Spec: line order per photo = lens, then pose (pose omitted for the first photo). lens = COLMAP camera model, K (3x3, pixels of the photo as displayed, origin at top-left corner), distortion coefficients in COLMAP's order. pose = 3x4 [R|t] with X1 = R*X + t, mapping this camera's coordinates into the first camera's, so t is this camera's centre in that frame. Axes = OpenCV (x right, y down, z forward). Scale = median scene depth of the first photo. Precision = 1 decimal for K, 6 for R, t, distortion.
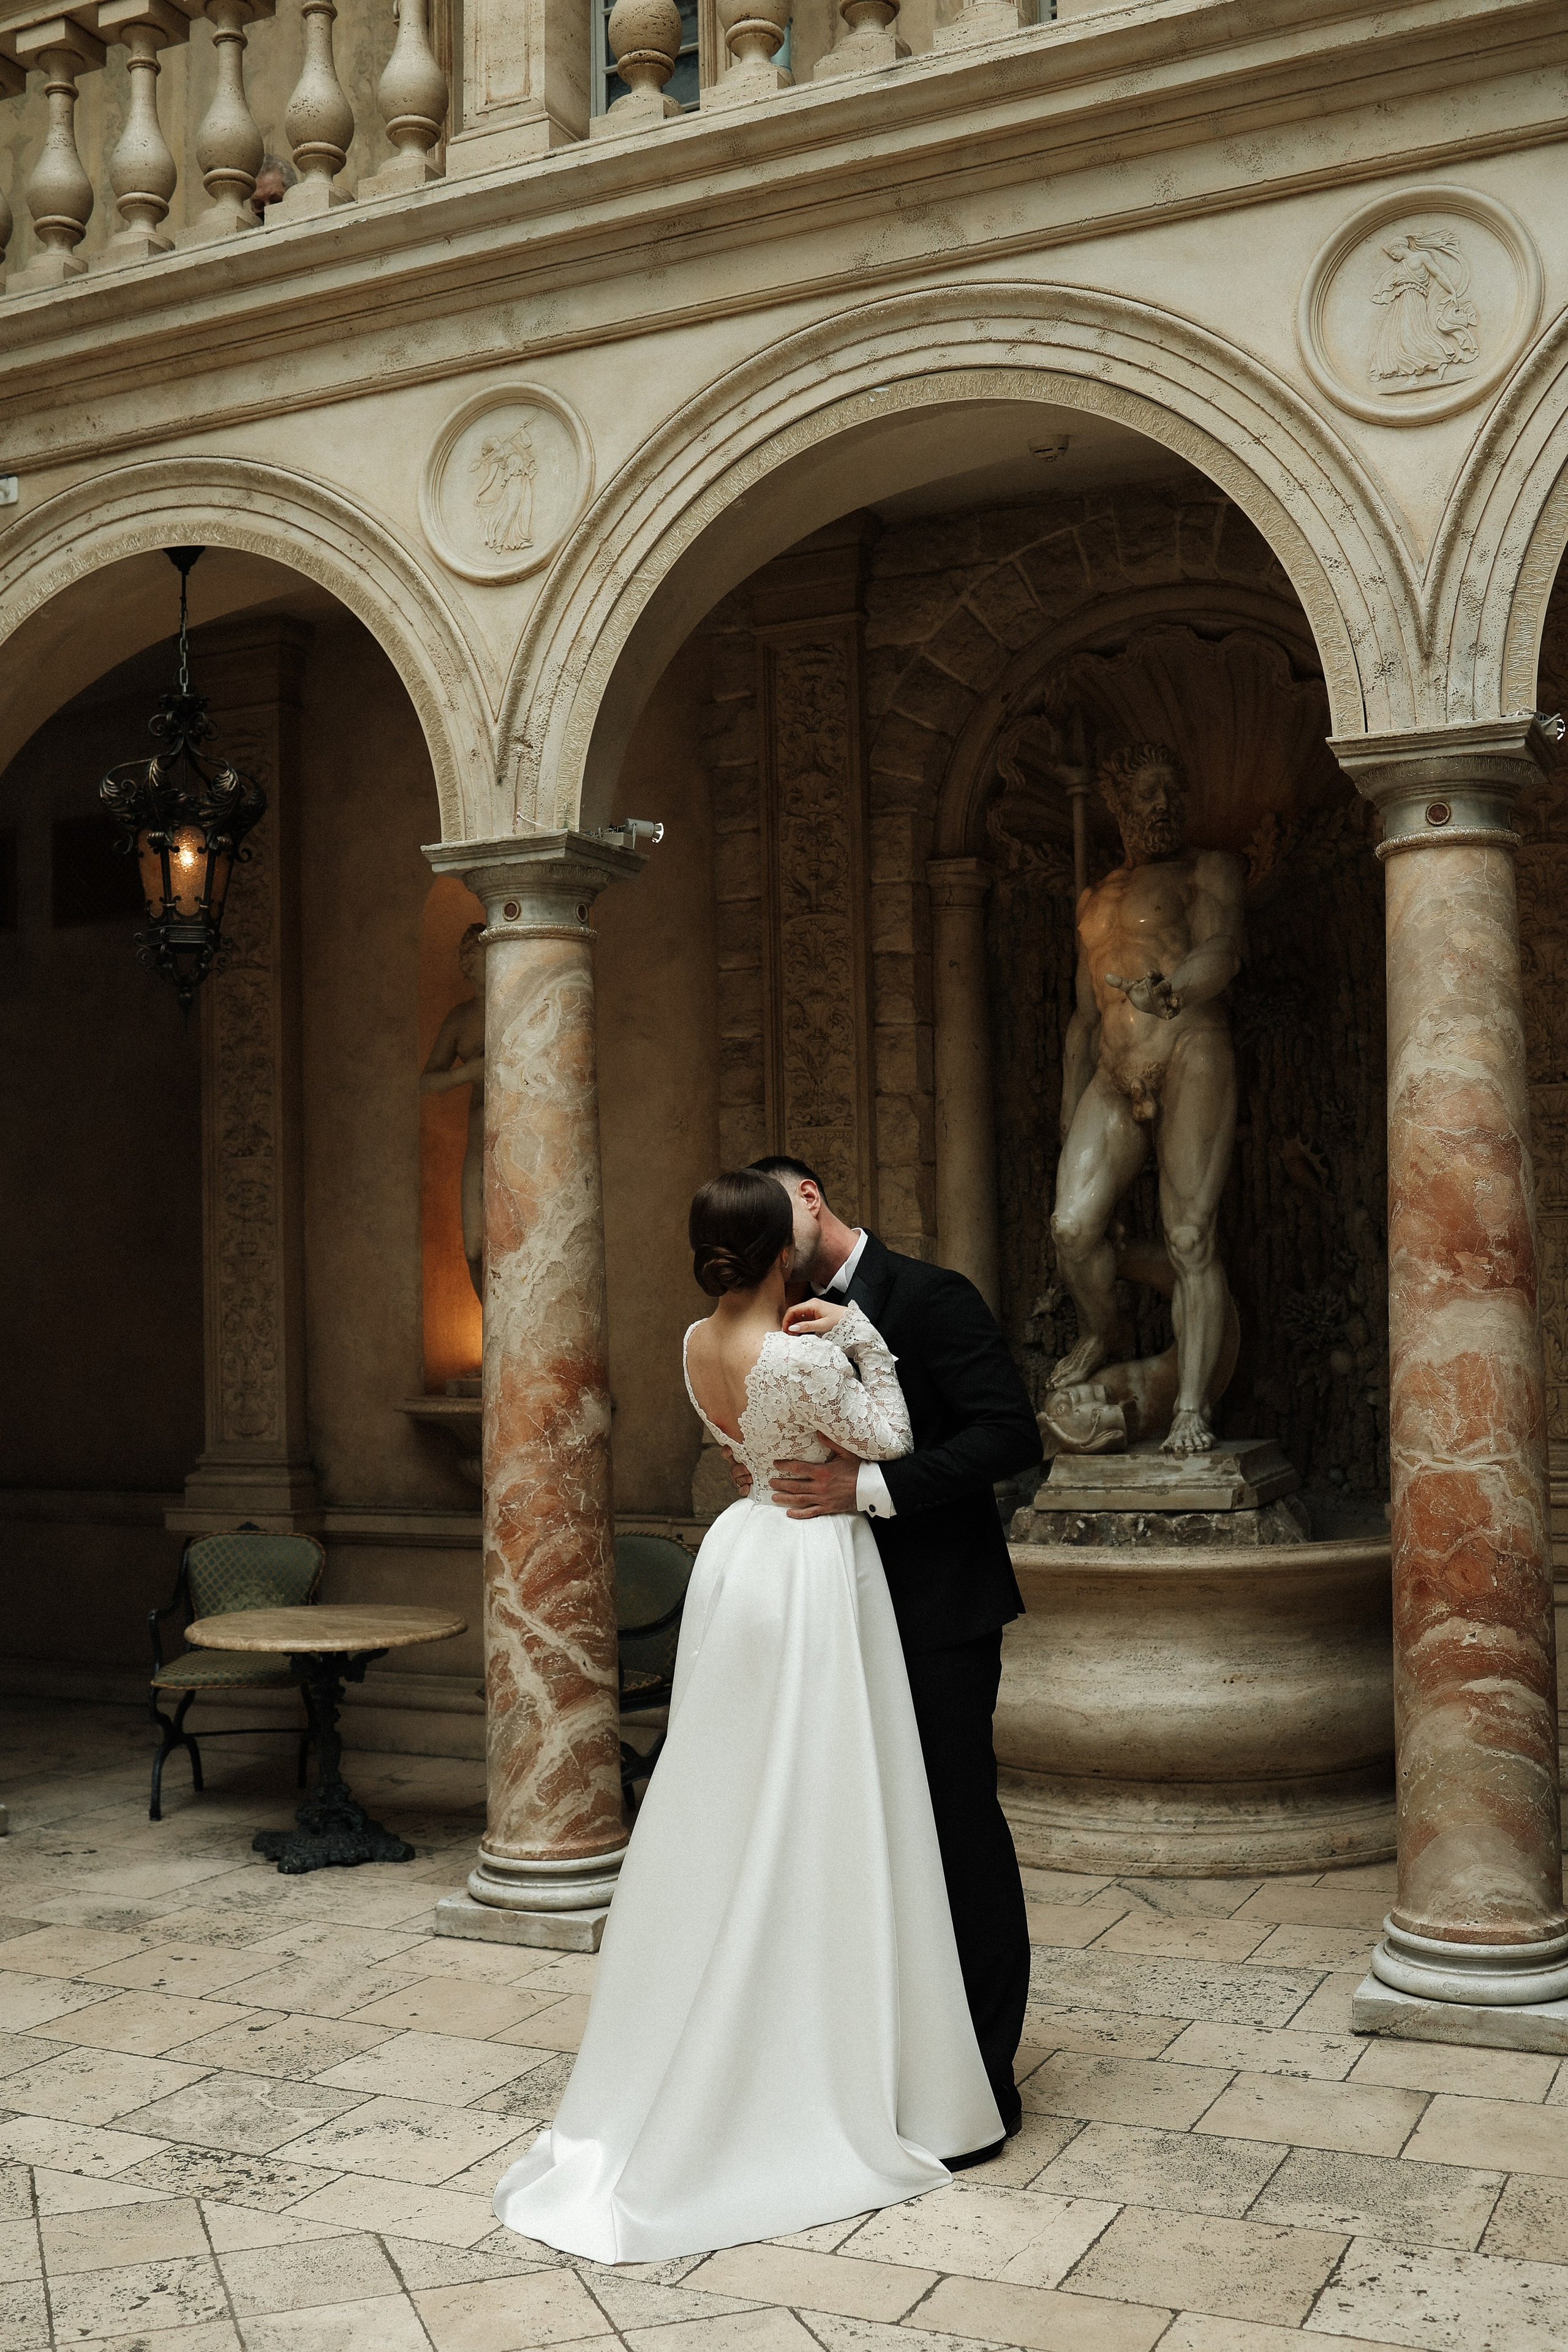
lens RADIAL K [[2379.9, 0, 777.1], [0, 2379.9, 1209.5], [0, 0, 1]] dist [-0.076096, 0.064405]
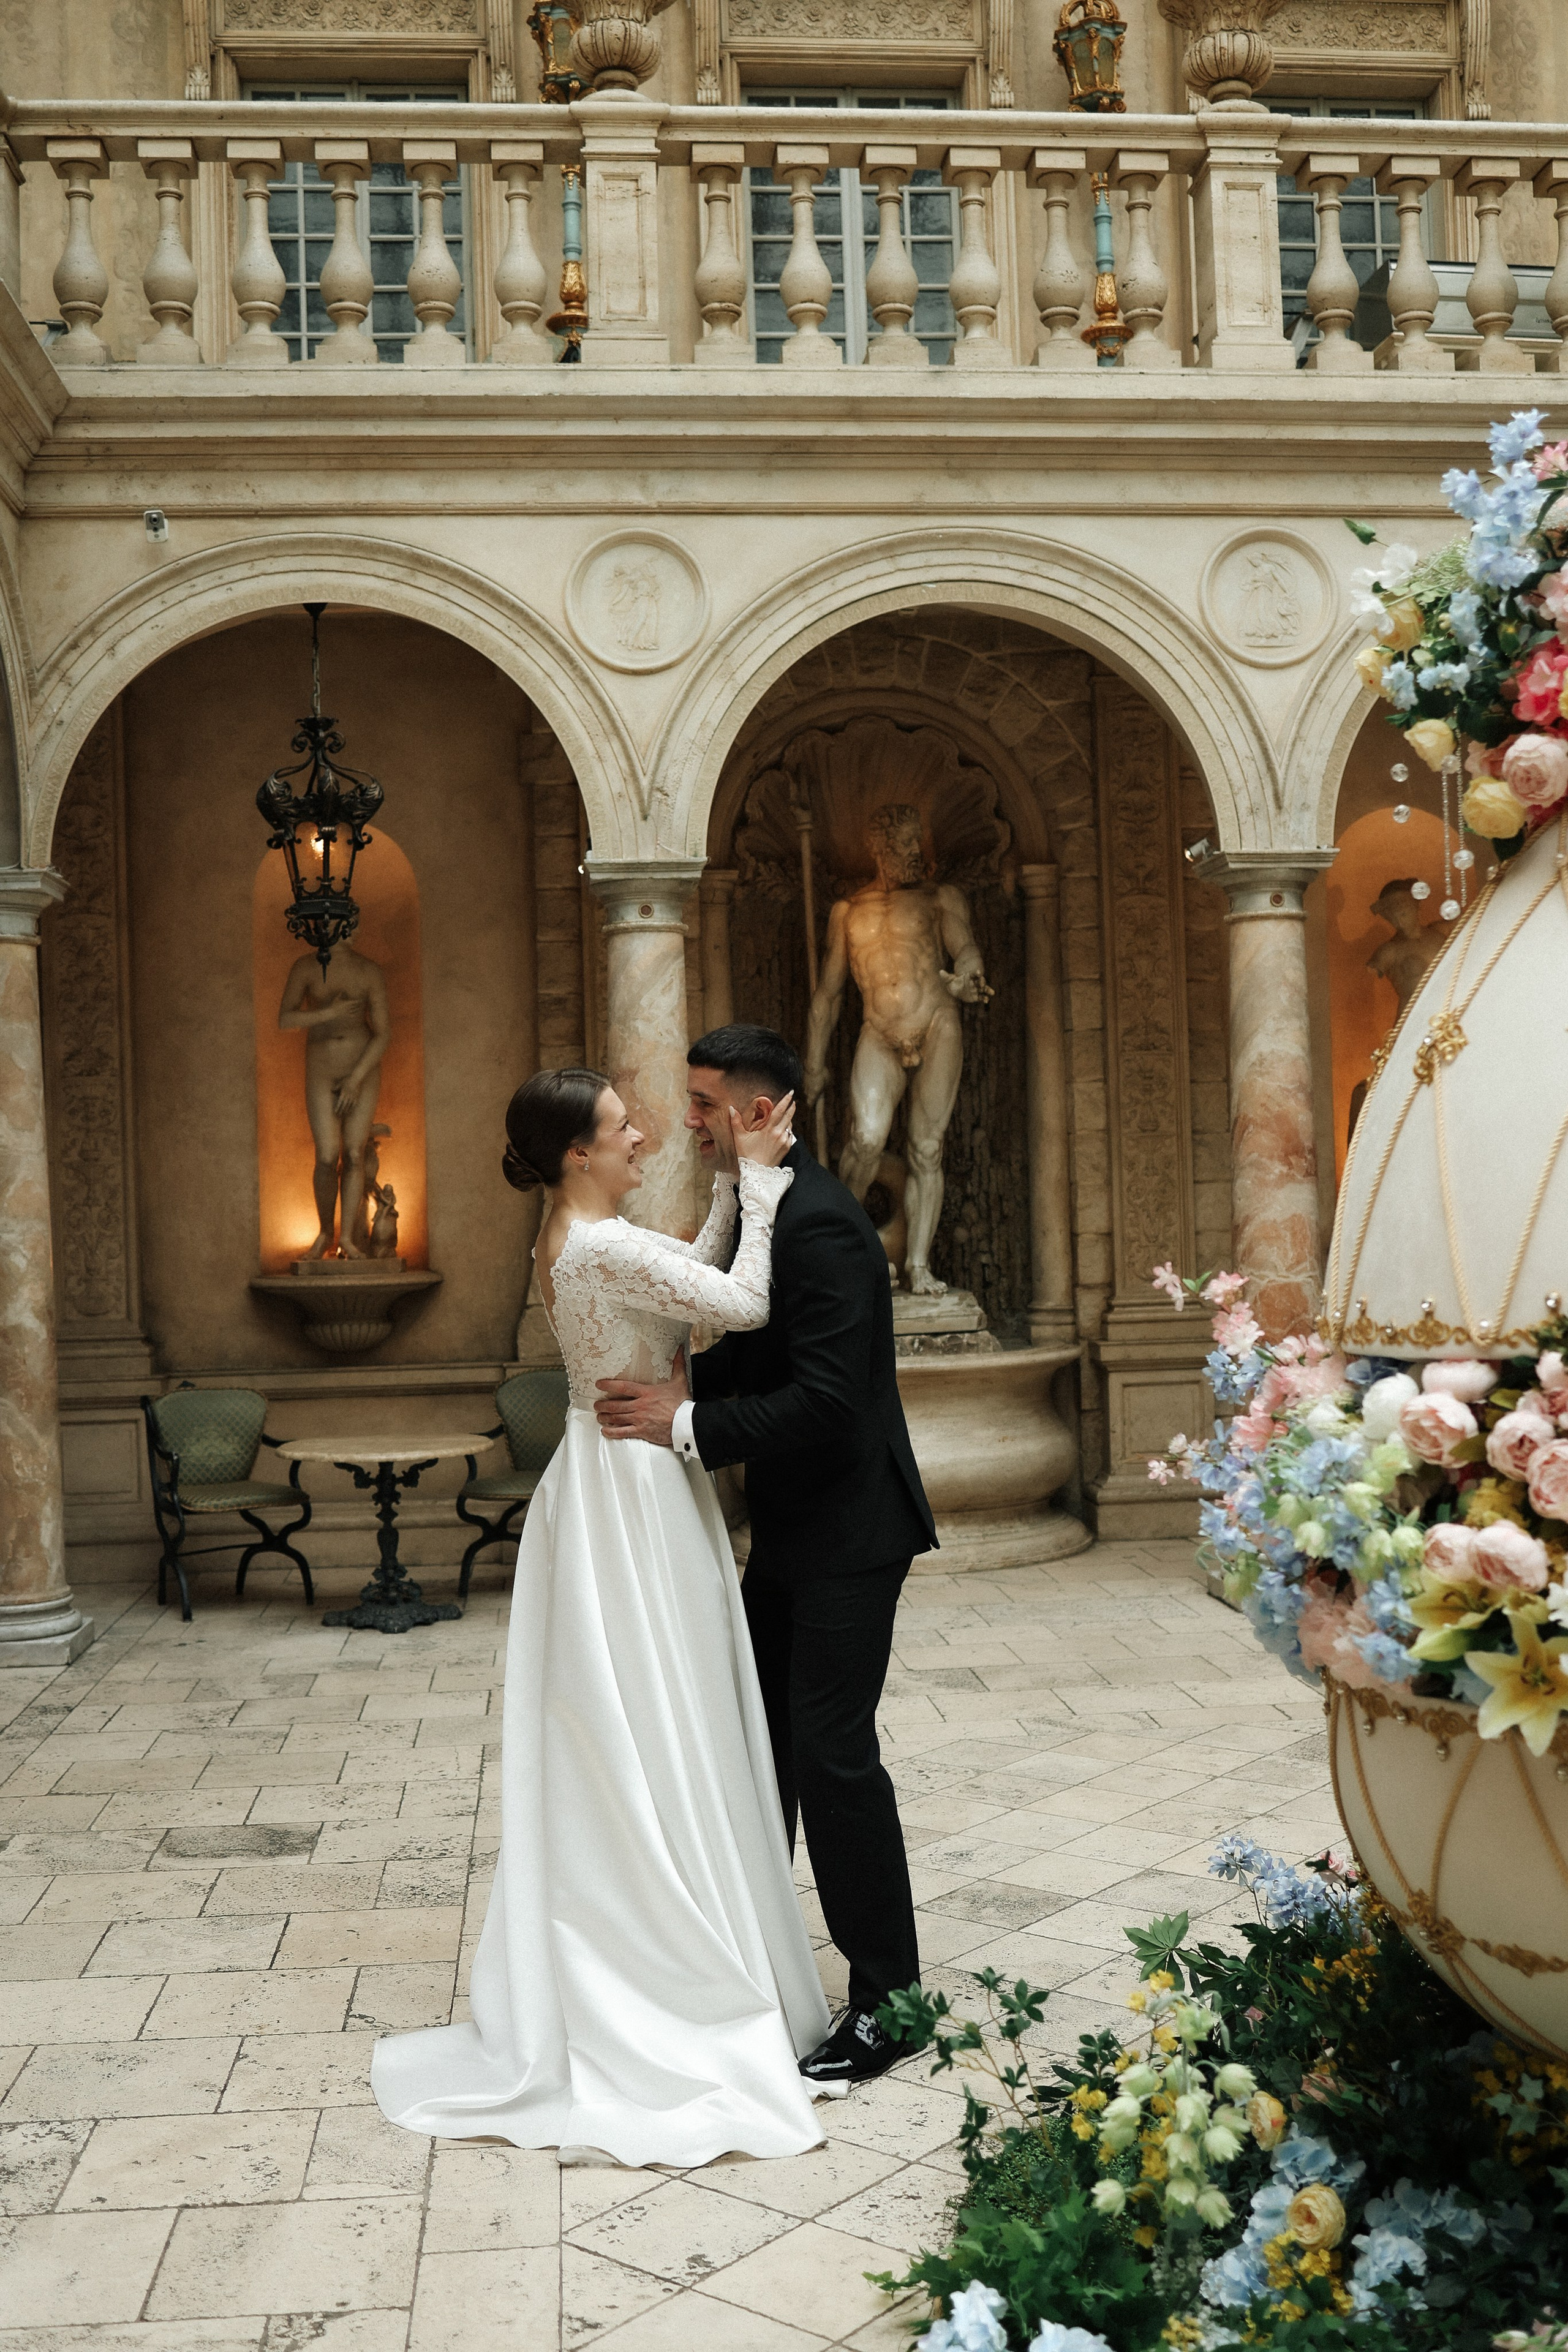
lens RADIAL K [[2356.1, 0, 784.0], [0, 2356.1, 1176.0], [0, 0, 1]] dist [-0.059983, 0.007999]
pose [[0.858996, -0.000744, 0.511982, -0.668350], [-0.009511, 0.999803, 0.017411, 0.004819], [-0.511894, -0.019825, 0.858820, -0.208911]]
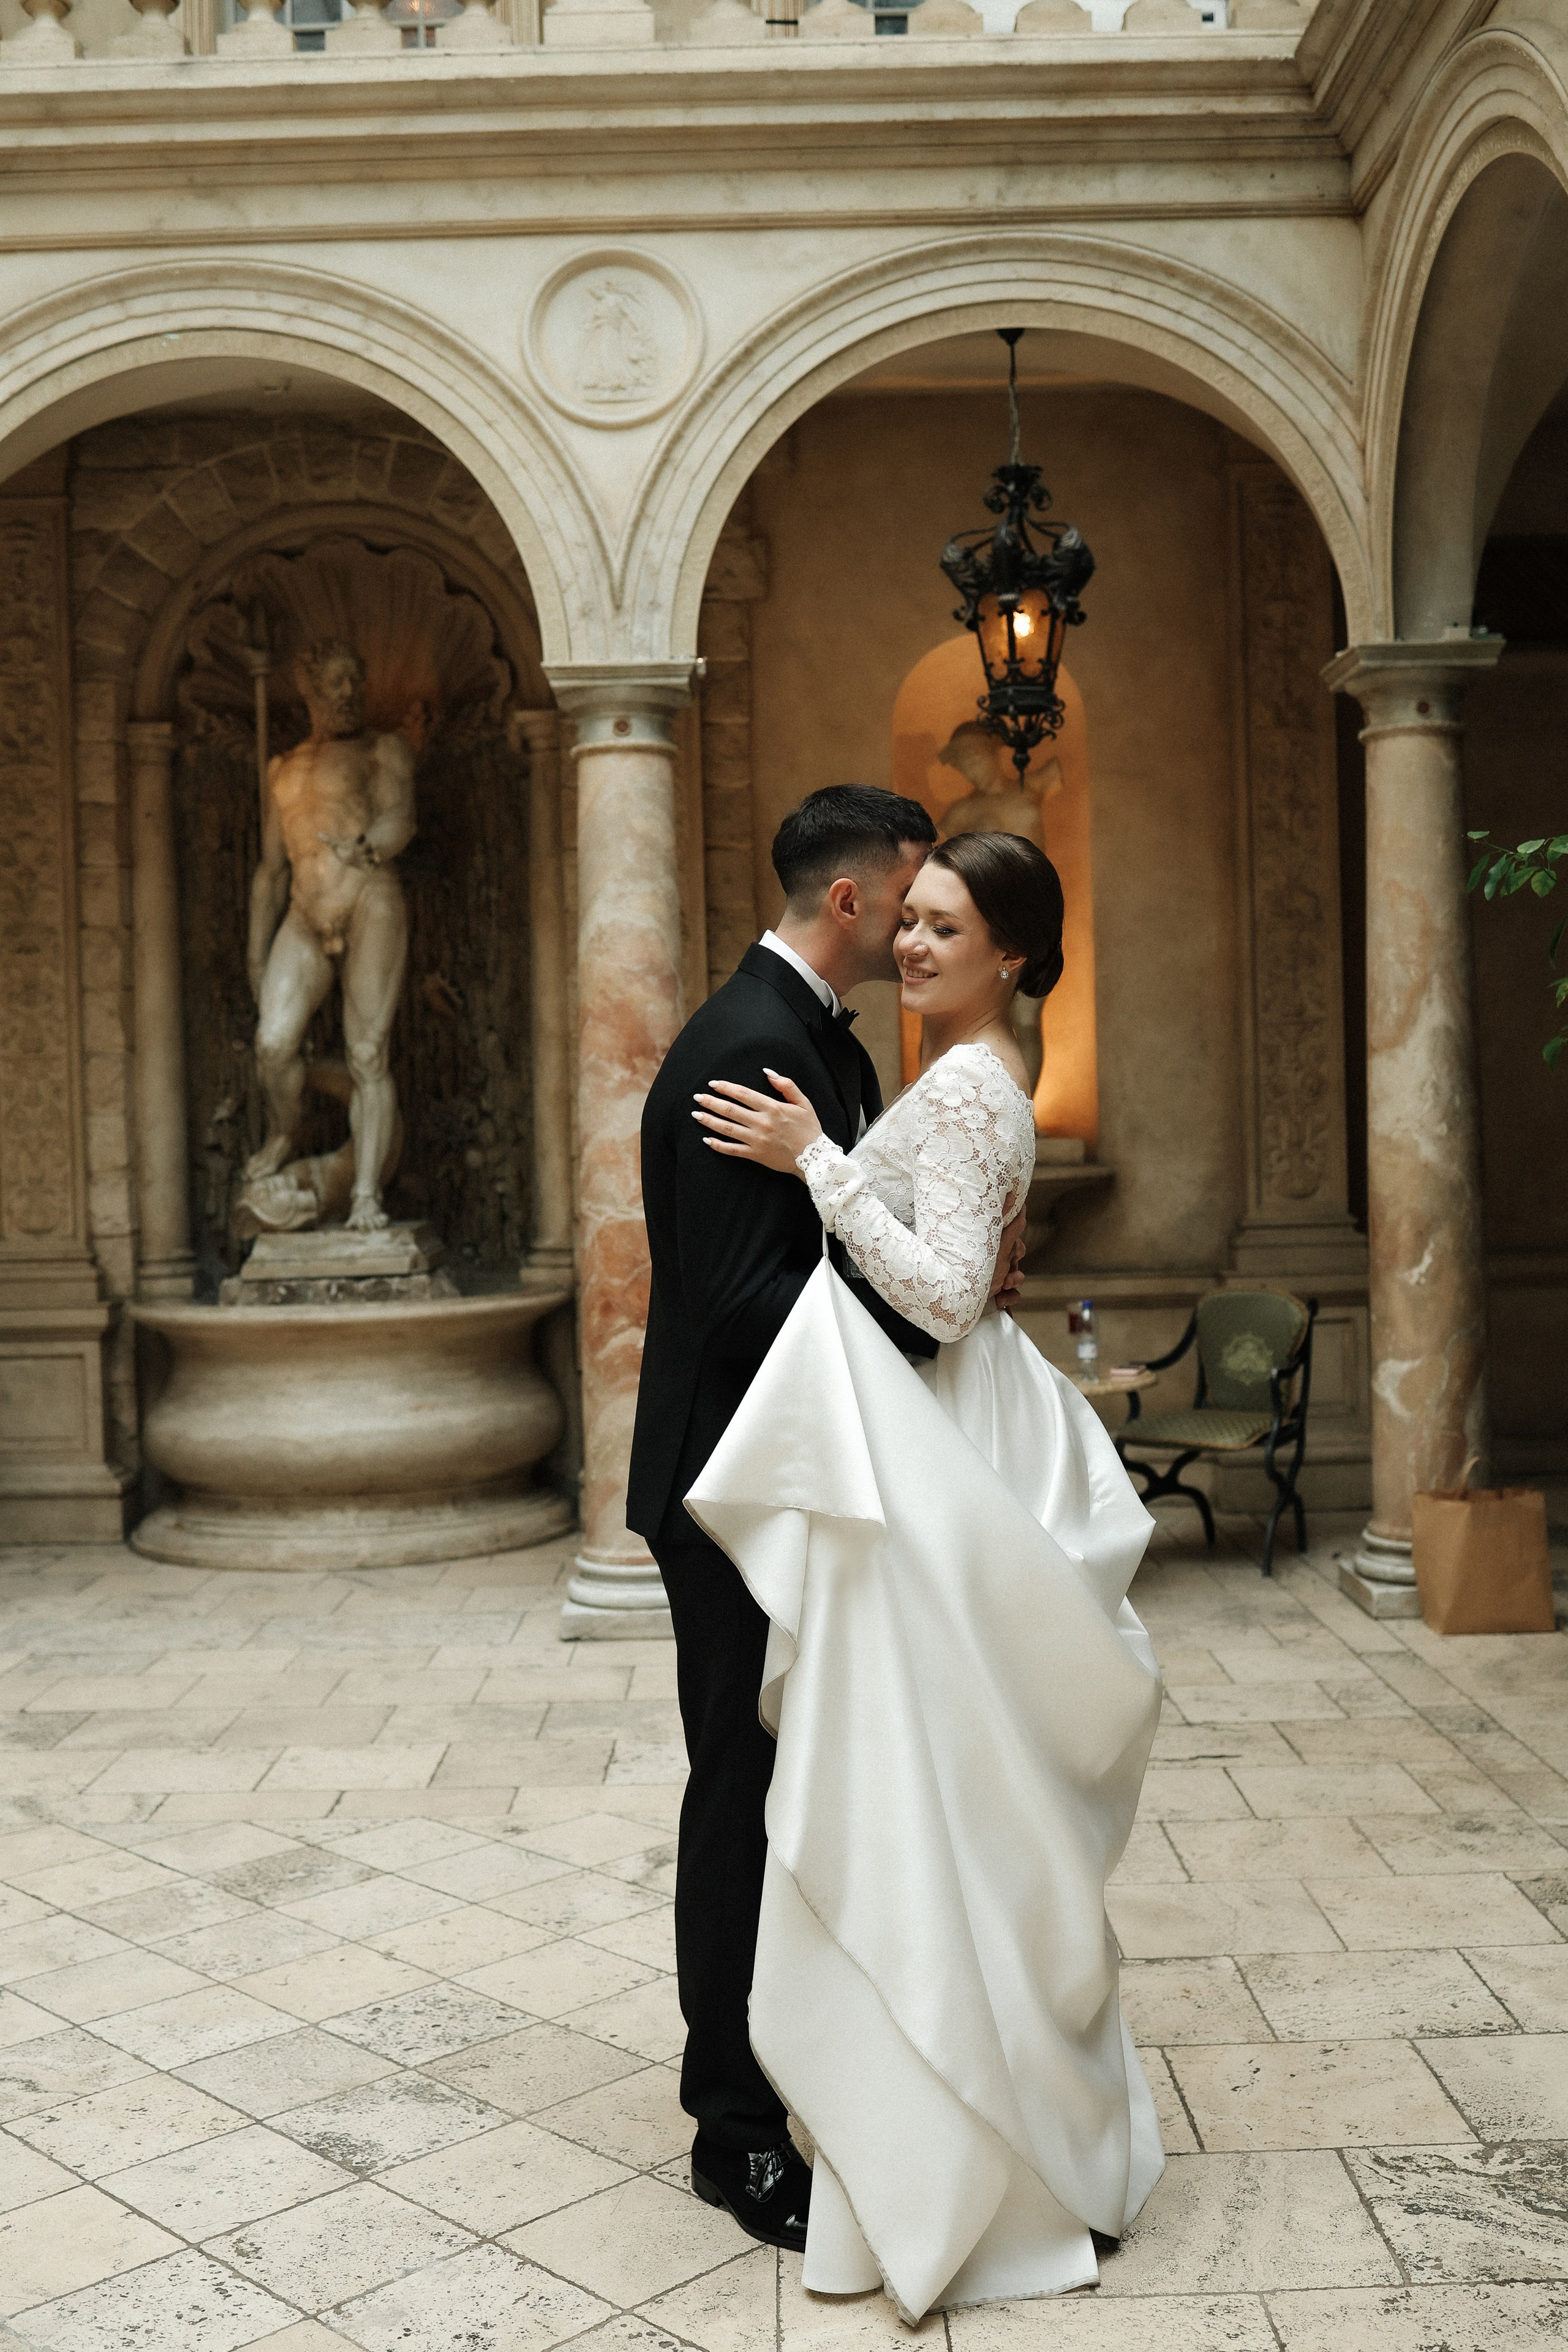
lens RADIAL K [[2347.4, 0, 784.0], [0, 2347.4, 1176.0], [0, 0, 1]] dist [-0.074469, 0.048840]
pose [[0.902847, -0.011428, 0.429811, -0.154018], [-0.010473, 0.998766, 0.048556, 0.014747], [-0.429835, -0.048340, 0.901613, -0.177429]]
